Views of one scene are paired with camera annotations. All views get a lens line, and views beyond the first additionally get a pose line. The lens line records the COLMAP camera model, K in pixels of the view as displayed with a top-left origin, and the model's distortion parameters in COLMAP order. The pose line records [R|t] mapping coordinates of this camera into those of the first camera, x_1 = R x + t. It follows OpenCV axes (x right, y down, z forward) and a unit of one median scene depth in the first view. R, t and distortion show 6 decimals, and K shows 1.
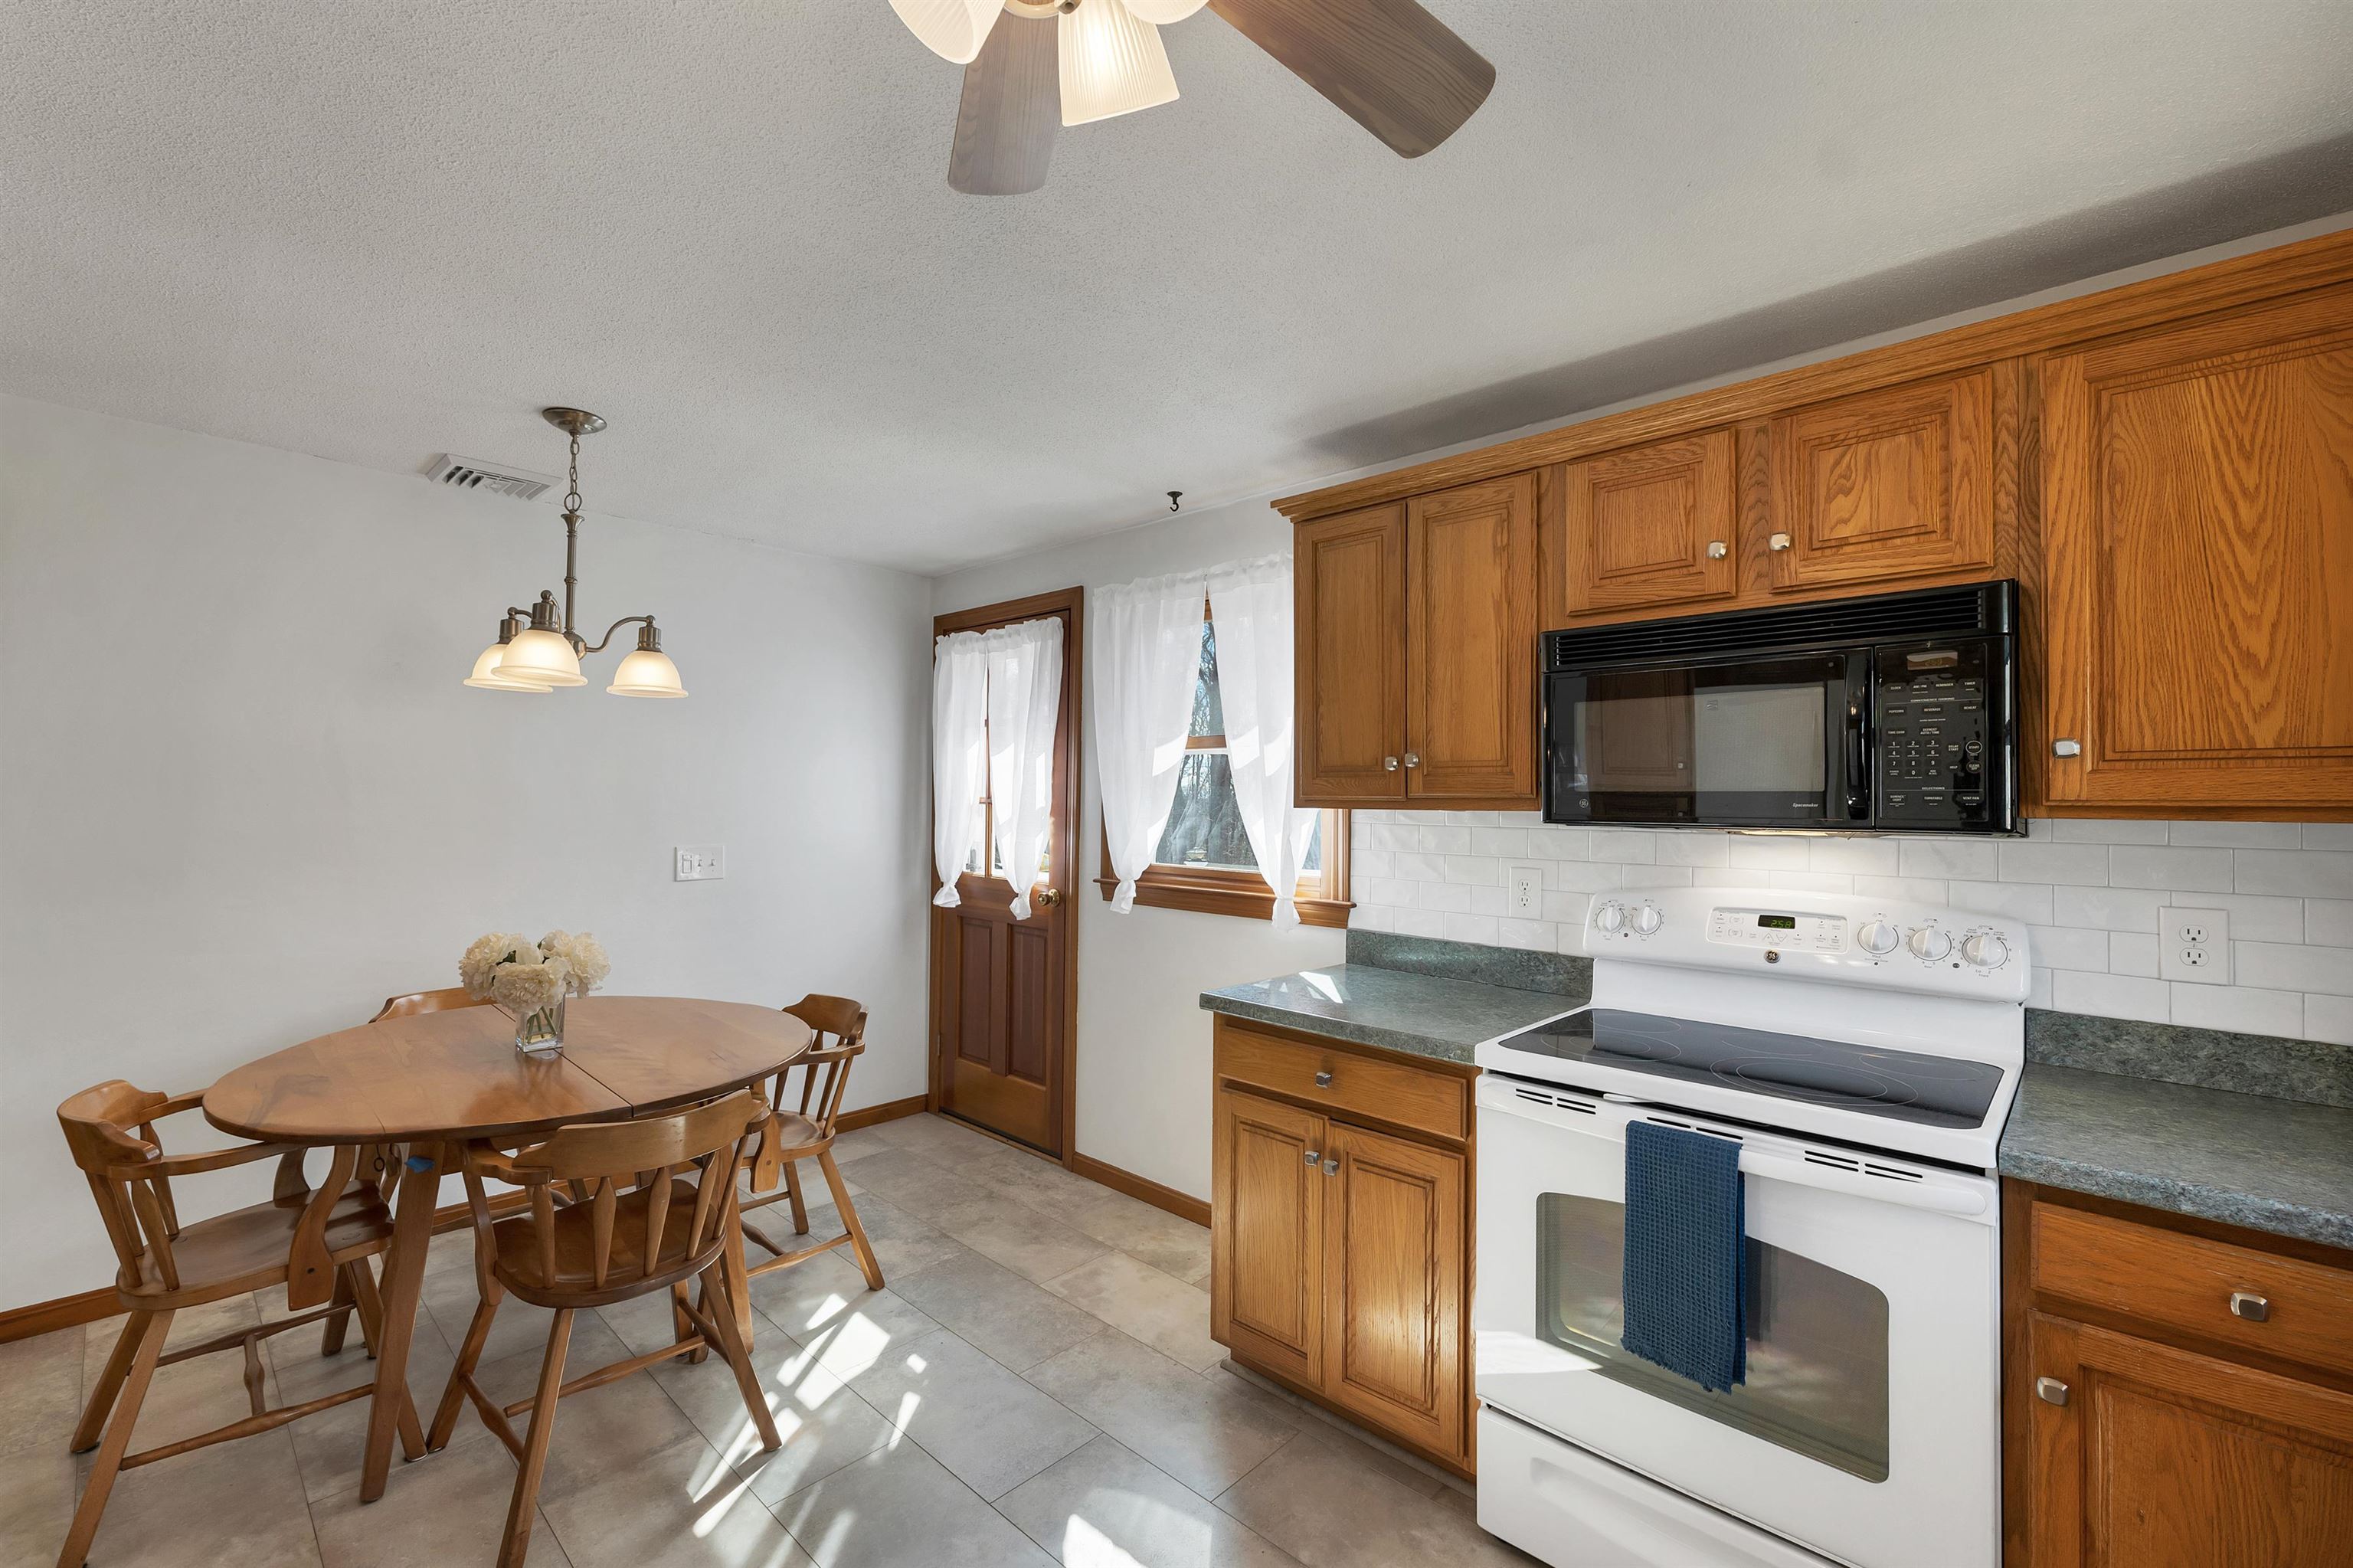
lens RADIAL K [[1001.9, 0, 1176.5], [0, 1001.9, 784.0], [0, 0, 1]] dist [0.001000, -0.000075]
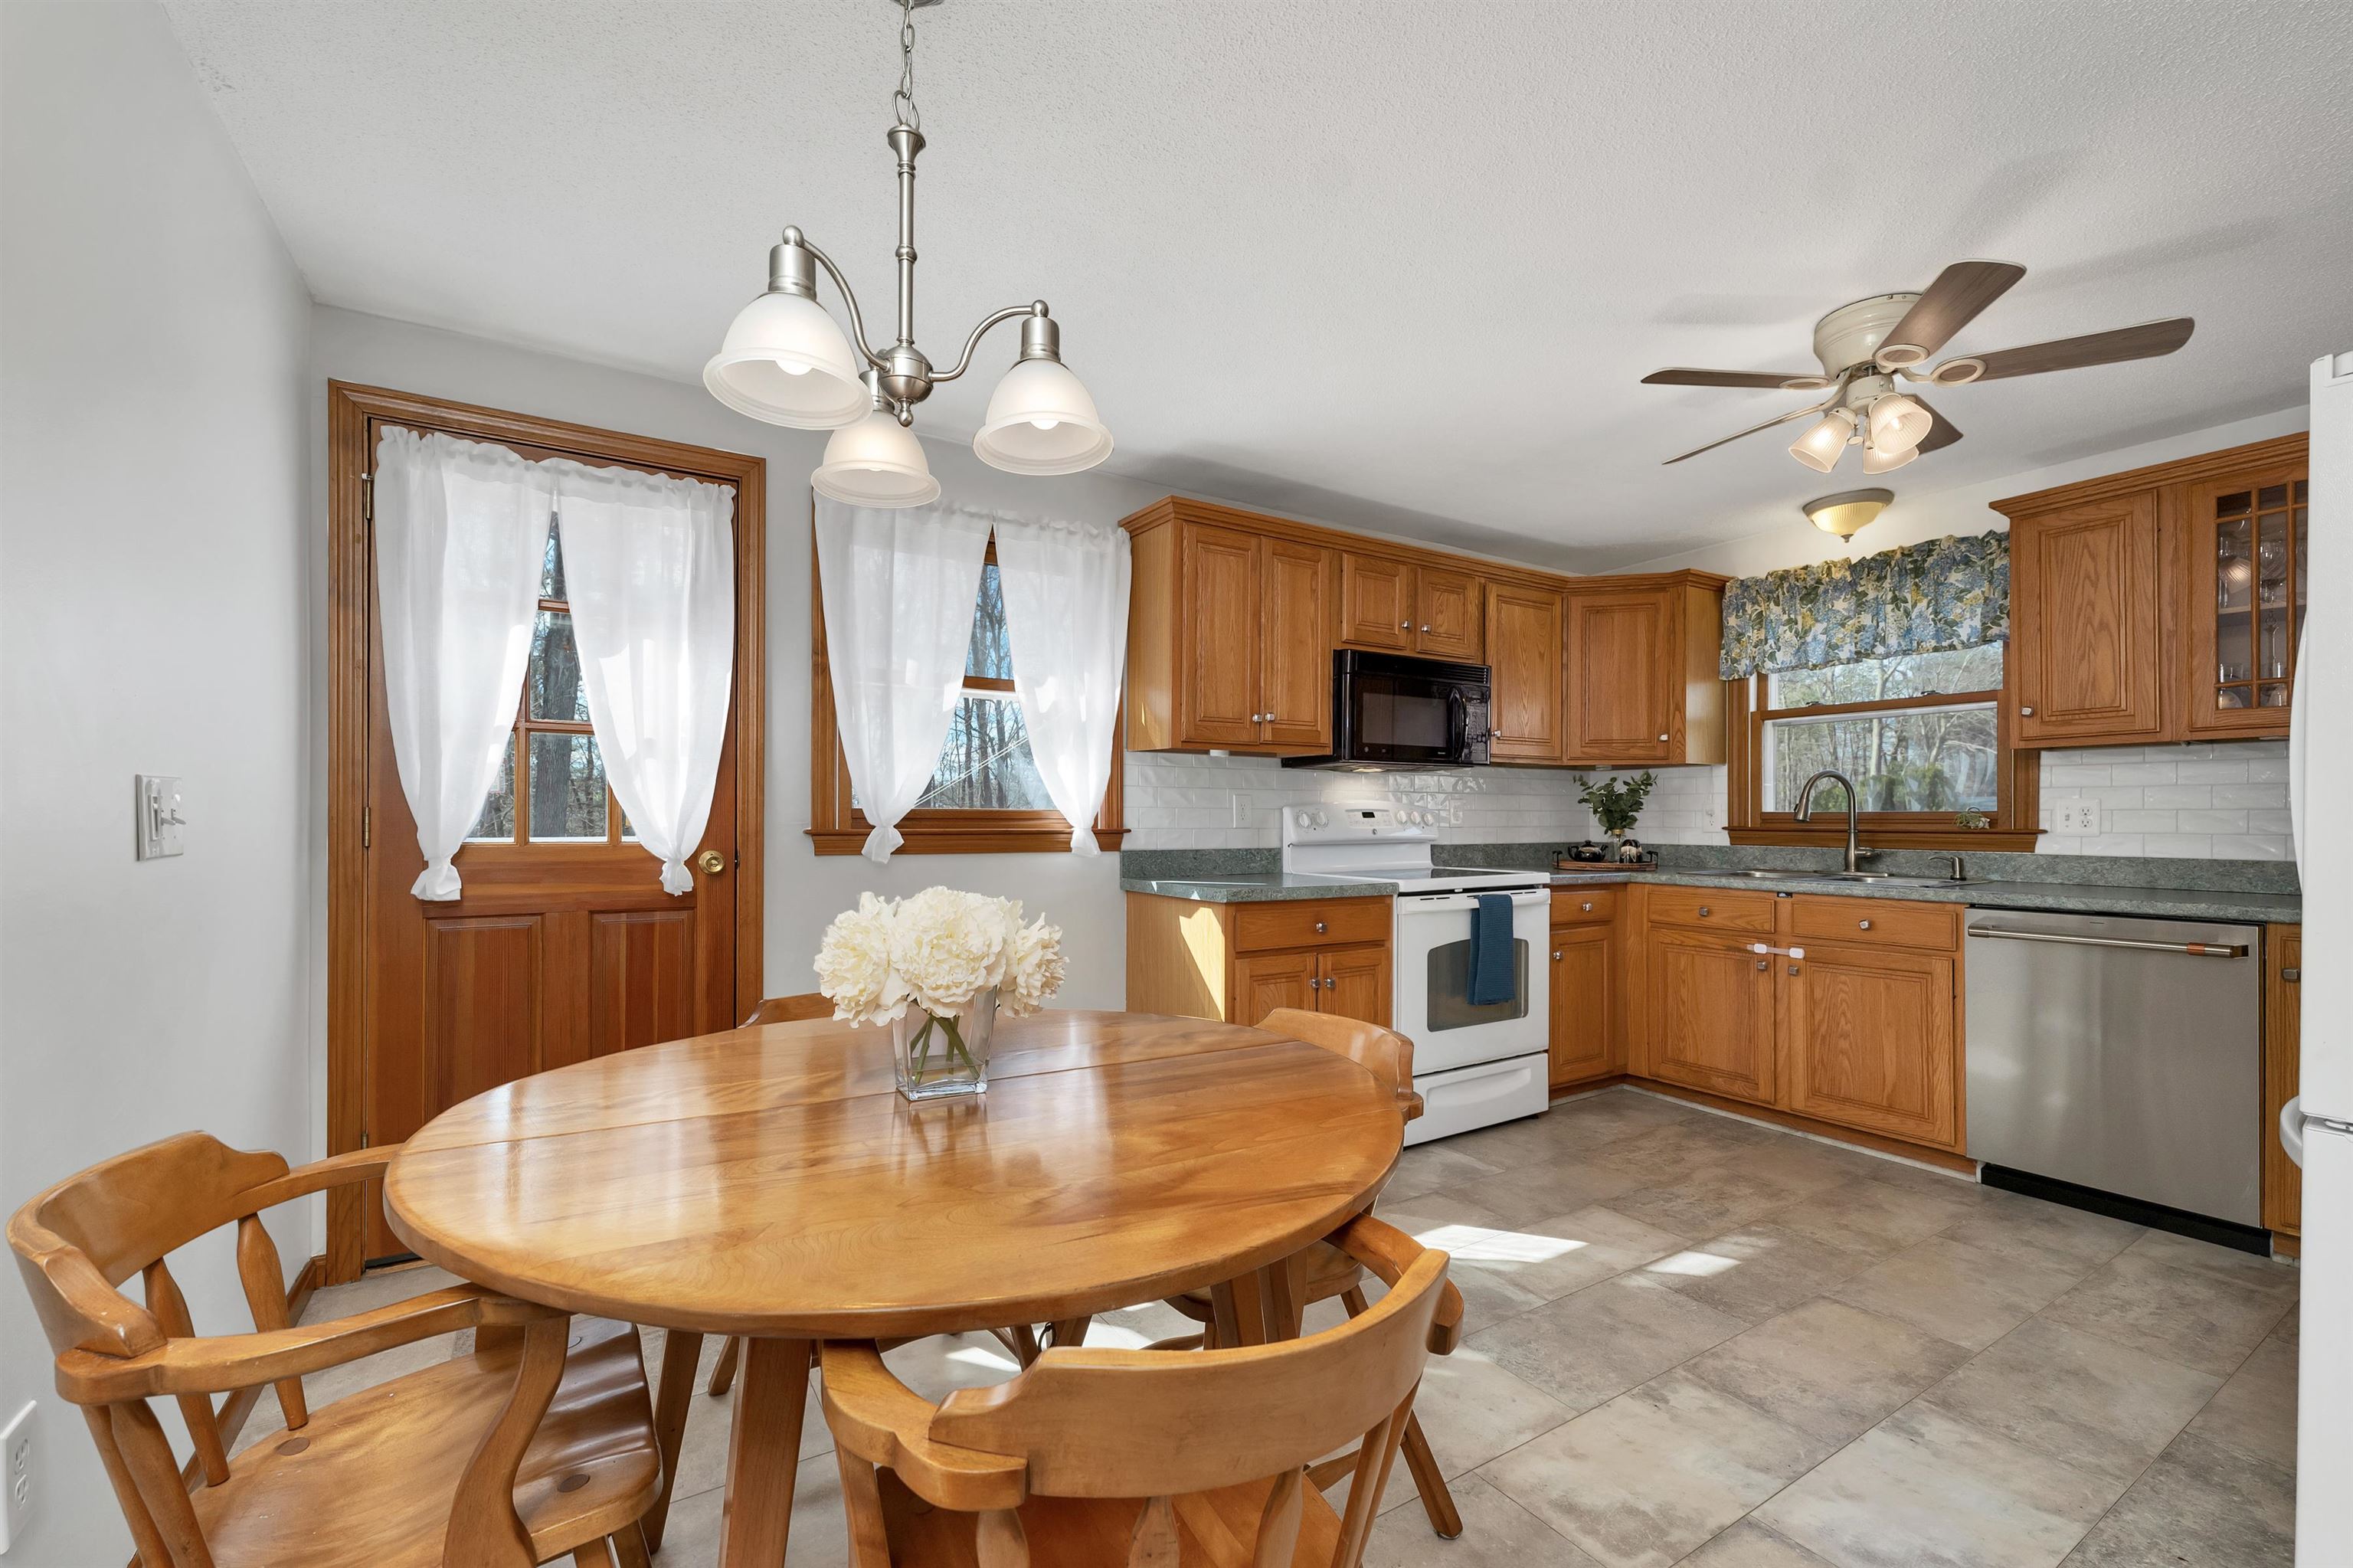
lens RADIAL K [[975.7, 0, 1164.1], [0, 975.7, 821.8], [0, 0, 1]] dist [-0.000408, 0.000008]
pose [[0.250377, -0.015335, 0.968027, -1.014253], [-0.014558, 0.999702, 0.019603, 0.088068], [-0.968039, -0.019000, 0.250079, 0.672903]]
